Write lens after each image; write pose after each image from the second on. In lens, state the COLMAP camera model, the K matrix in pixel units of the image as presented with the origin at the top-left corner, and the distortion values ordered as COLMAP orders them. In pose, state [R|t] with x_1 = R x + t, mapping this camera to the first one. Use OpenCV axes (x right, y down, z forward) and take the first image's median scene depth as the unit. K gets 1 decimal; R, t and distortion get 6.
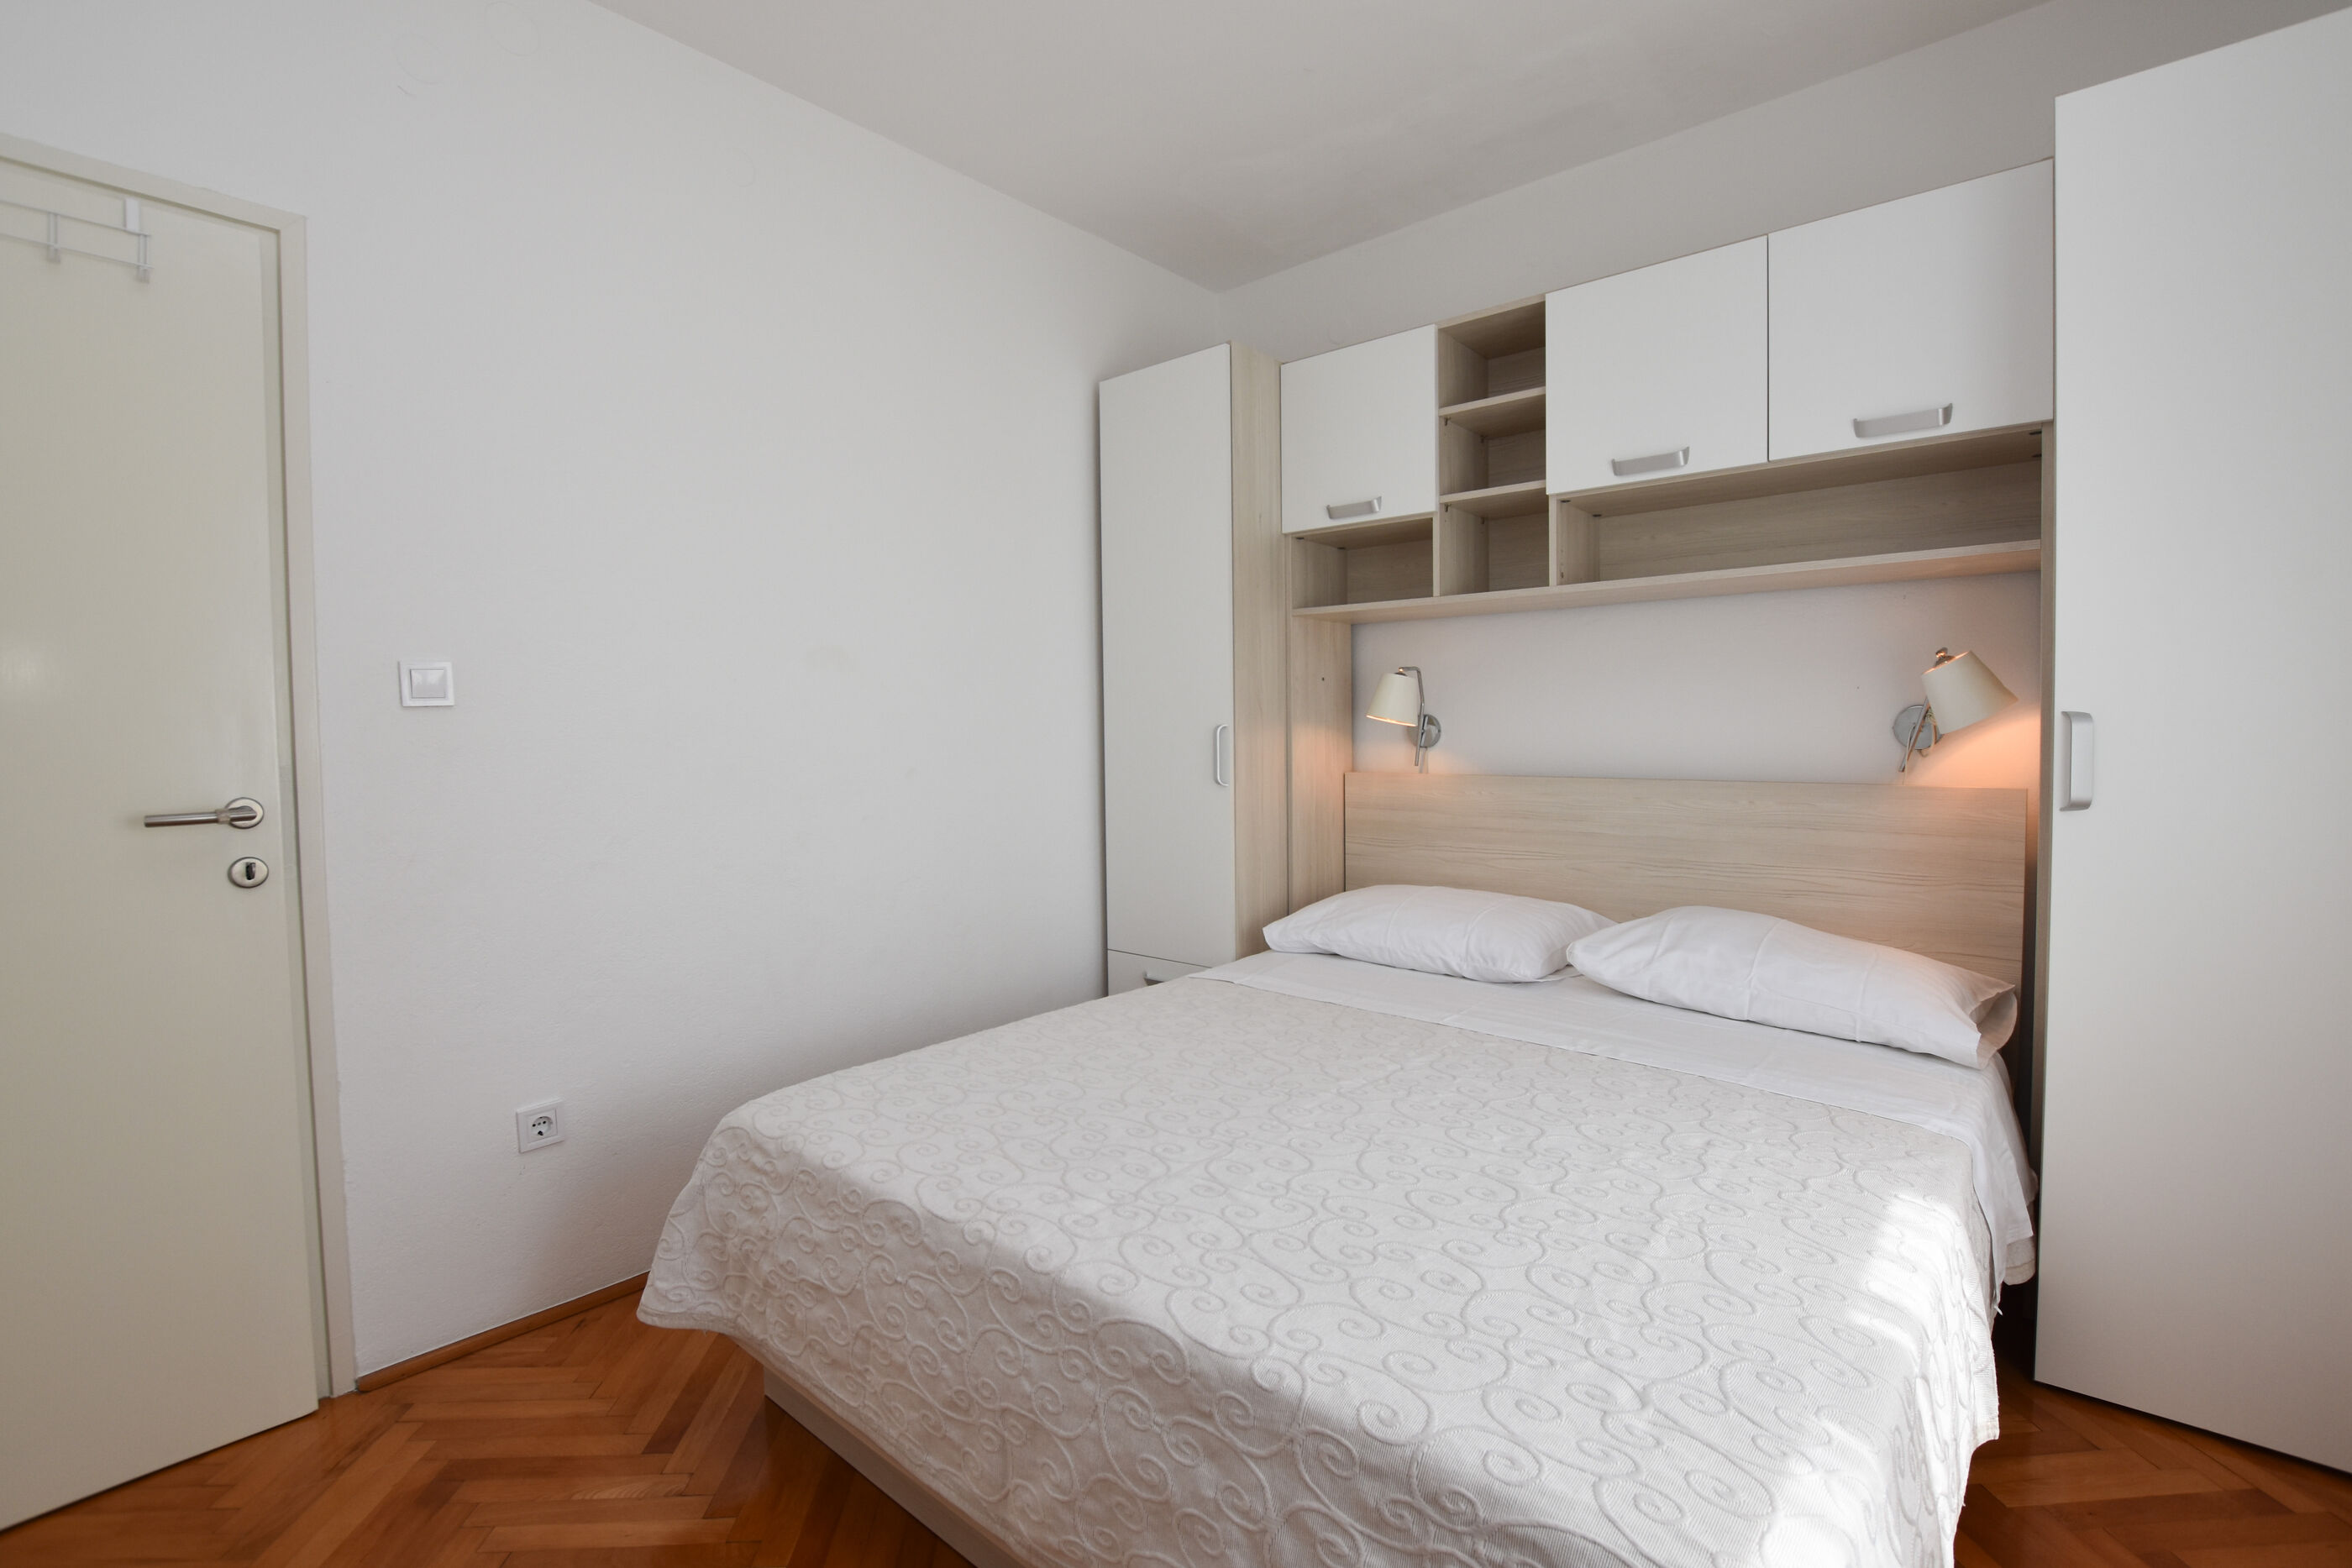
lens RADIAL K [[1083.4, 0, 1187.4], [0, 1083.4, 776.3], [0, 0, 1]] dist [-0.024165, 0.000294]
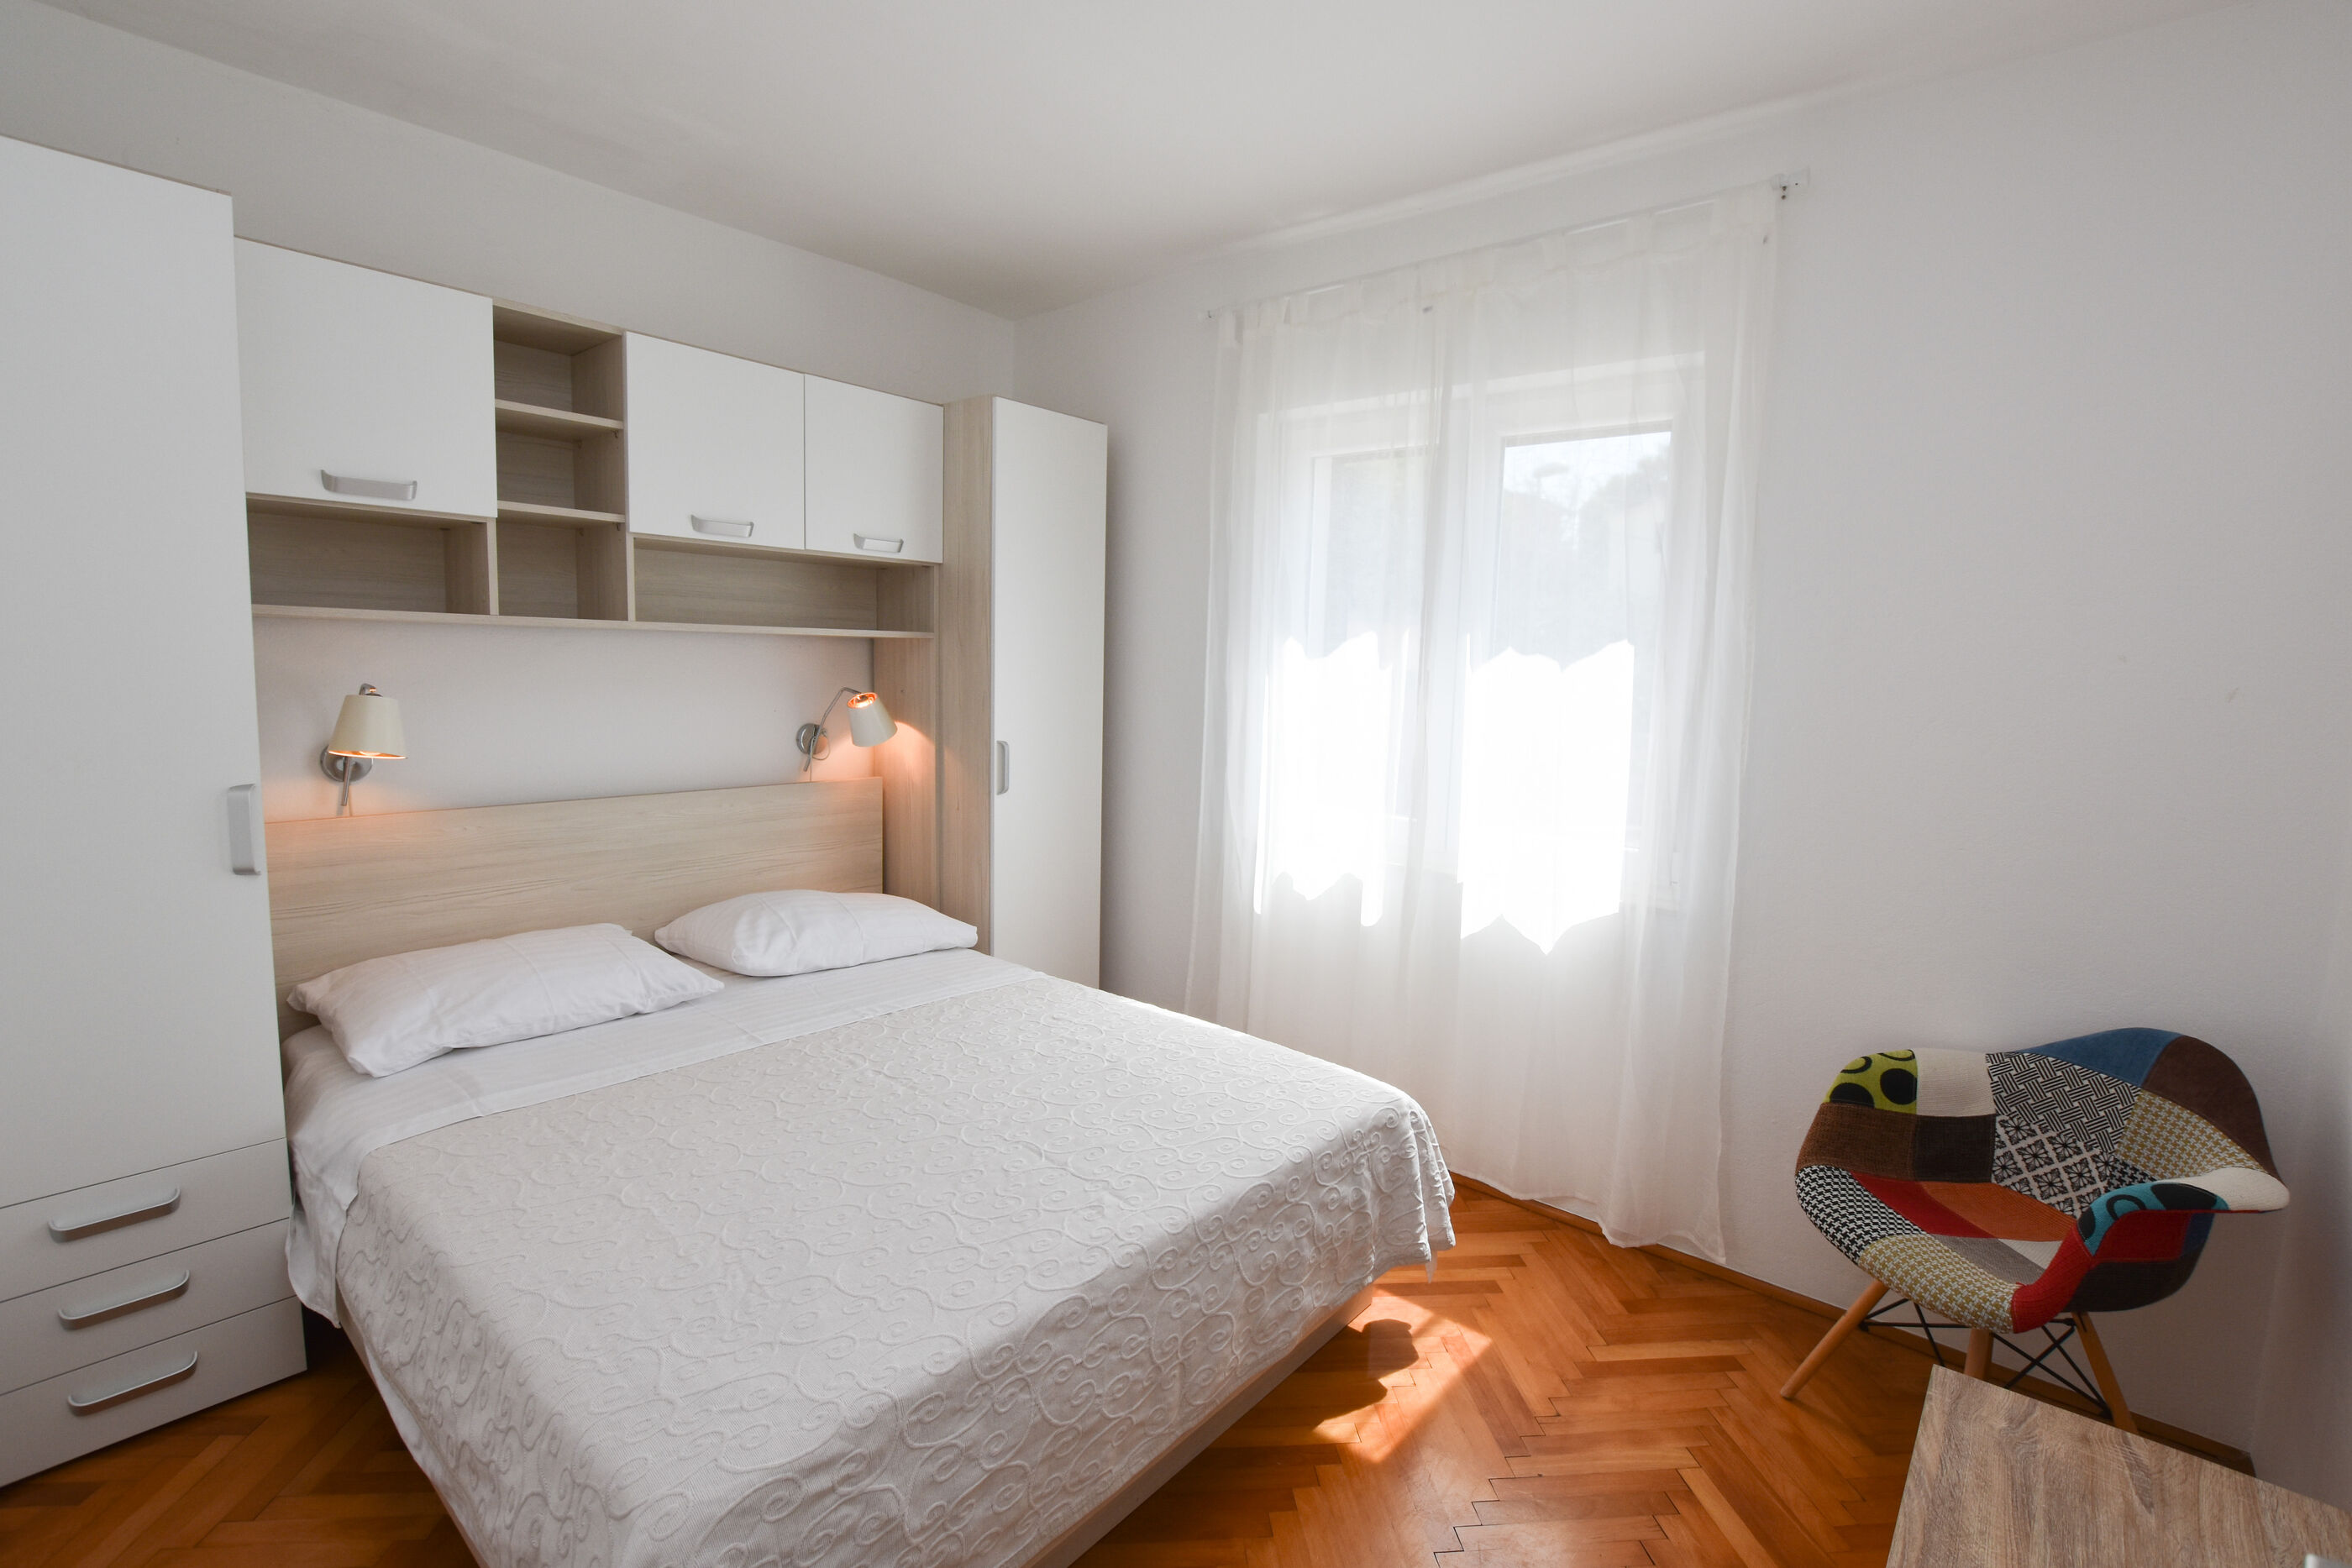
lens RADIAL K [[1083.4, 0, 1187.4], [0, 1083.4, 776.3], [0, 0, 1]] dist [-0.024165, 0.000294]
pose [[-0.034999, -0.102497, 0.994117, -0.793642], [0.011219, 0.994624, 0.102944, -0.142668], [-0.999324, 0.014756, -0.033661, 0.563212]]
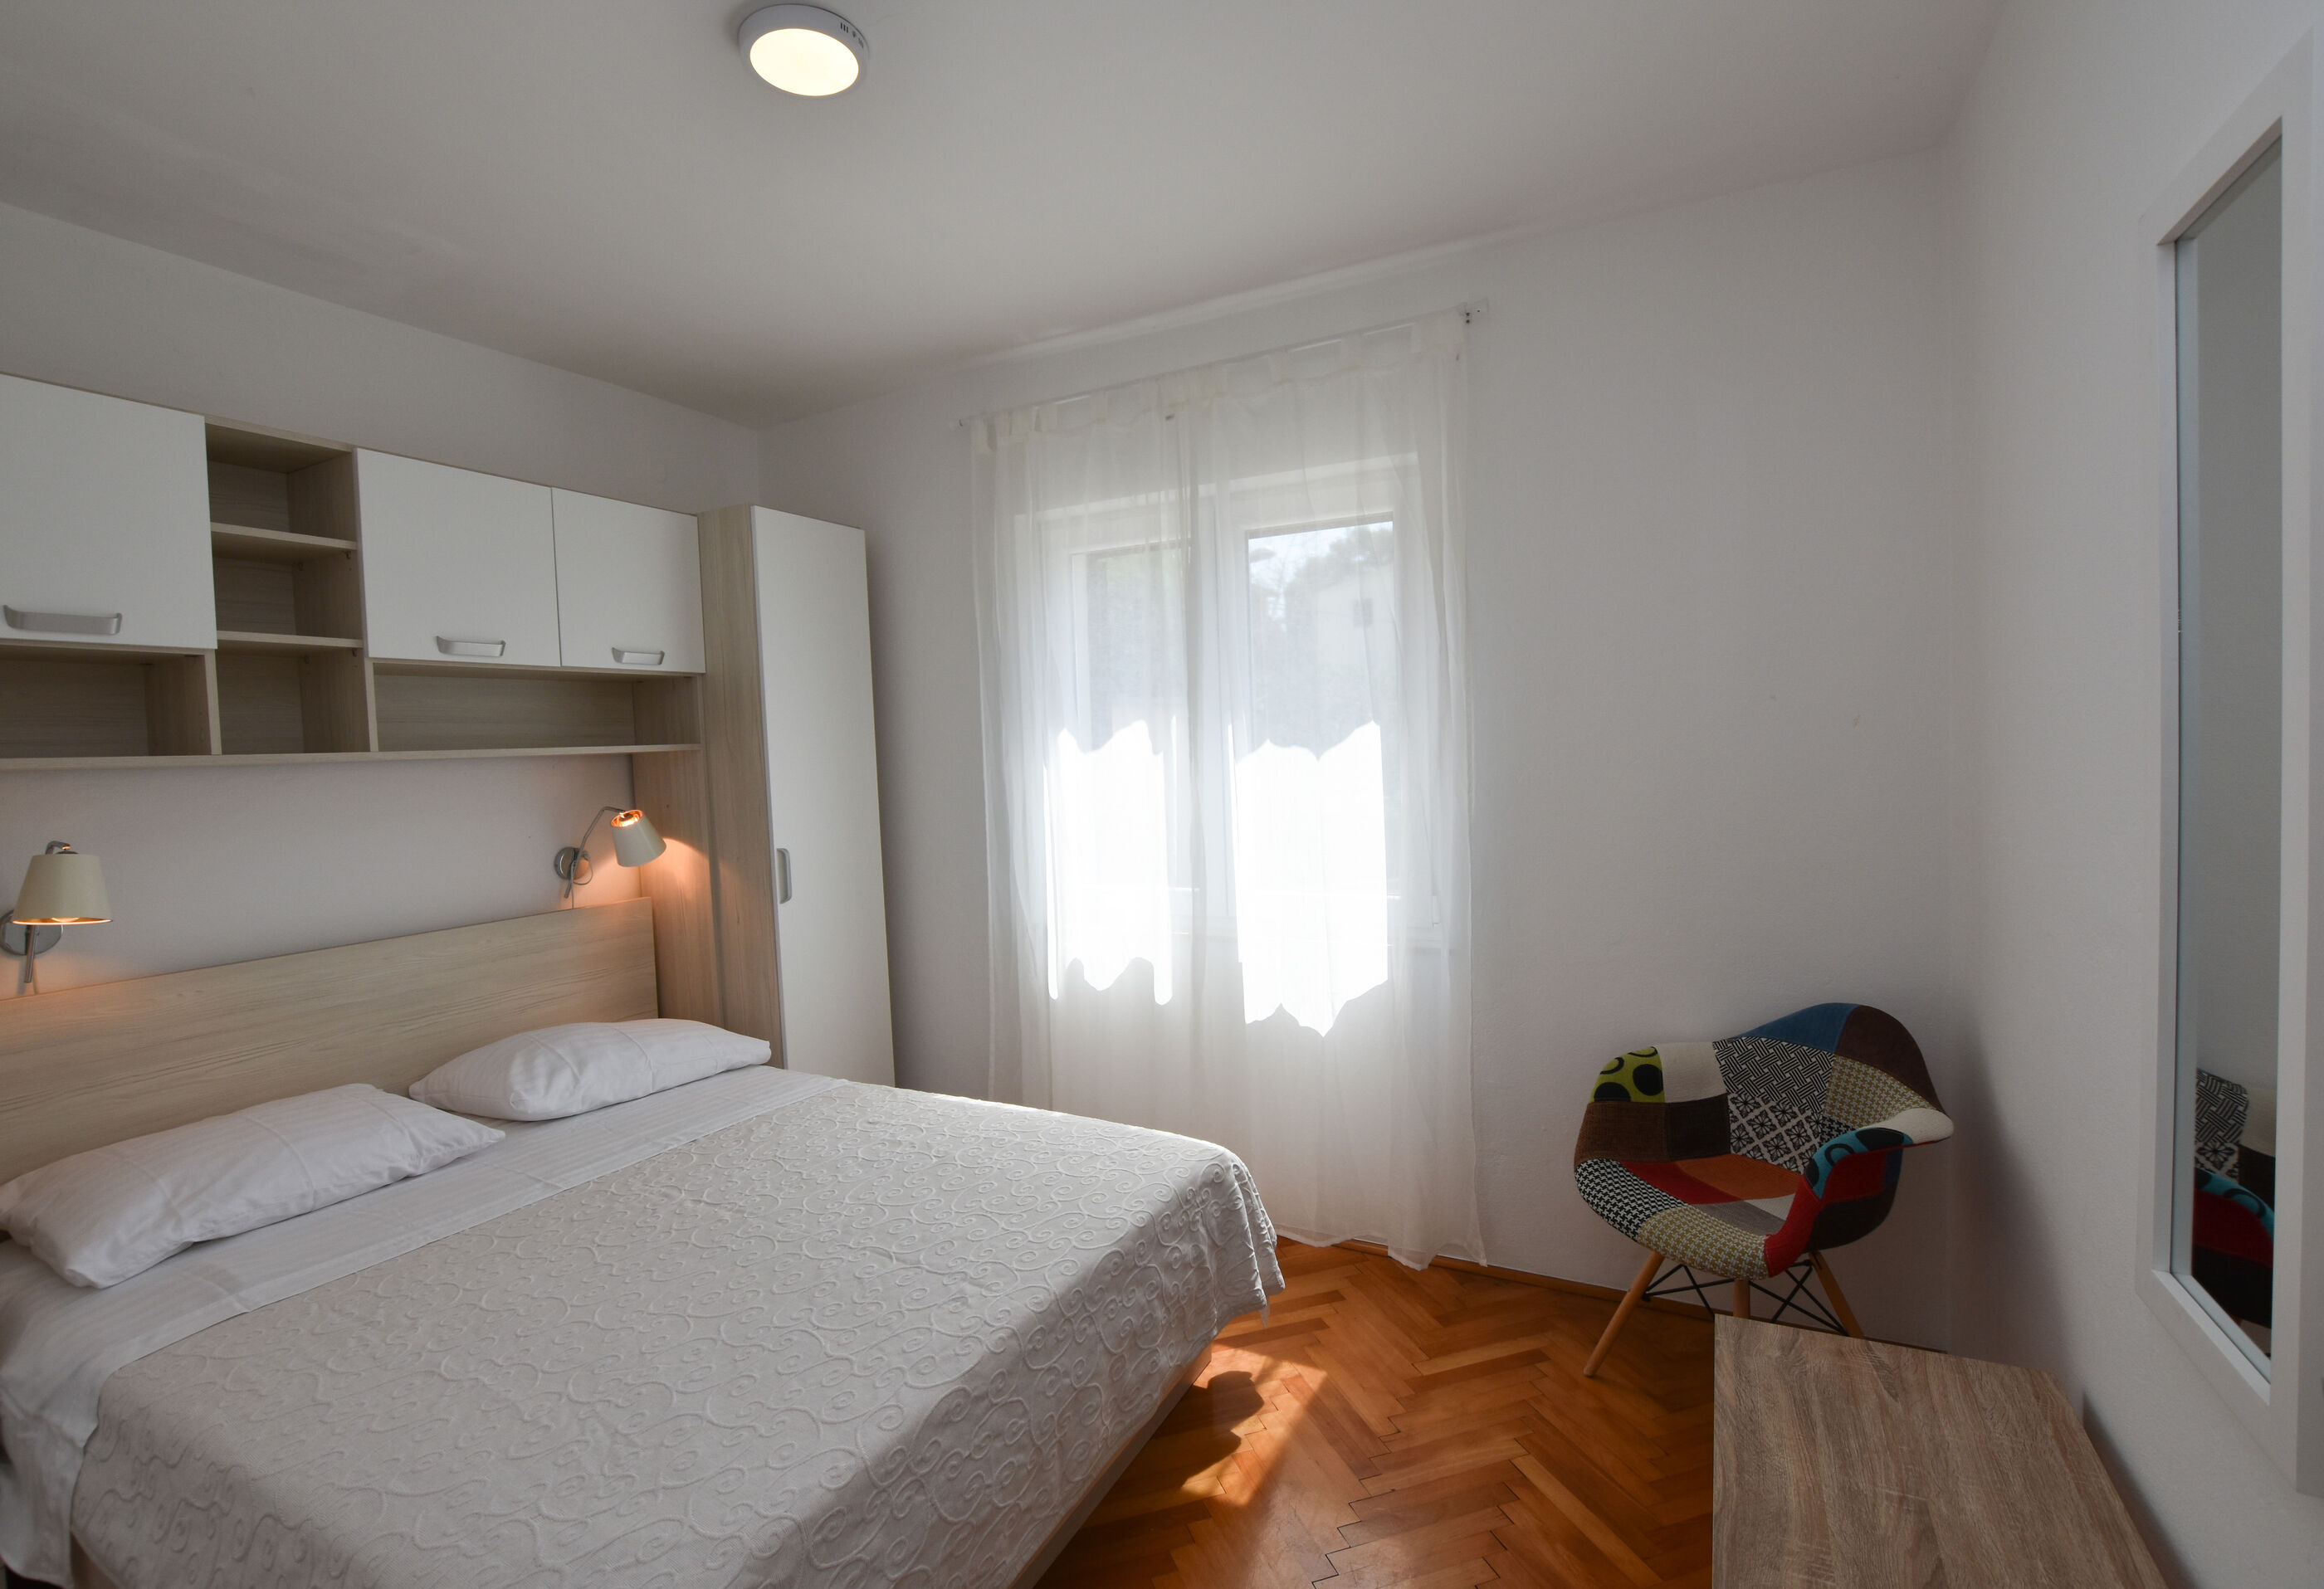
lens RADIAL K [[1077.9, 0, 1138.4], [0, 1077.9, 795.0], [0, 0, 1]] dist [-0.024332, 0.001998]
pose [[-0.235924, -0.028389, 0.971357, -0.822509], [0.078500, 0.995750, 0.048168, -0.144538], [-0.968596, 0.087616, -0.232693, 0.628827]]
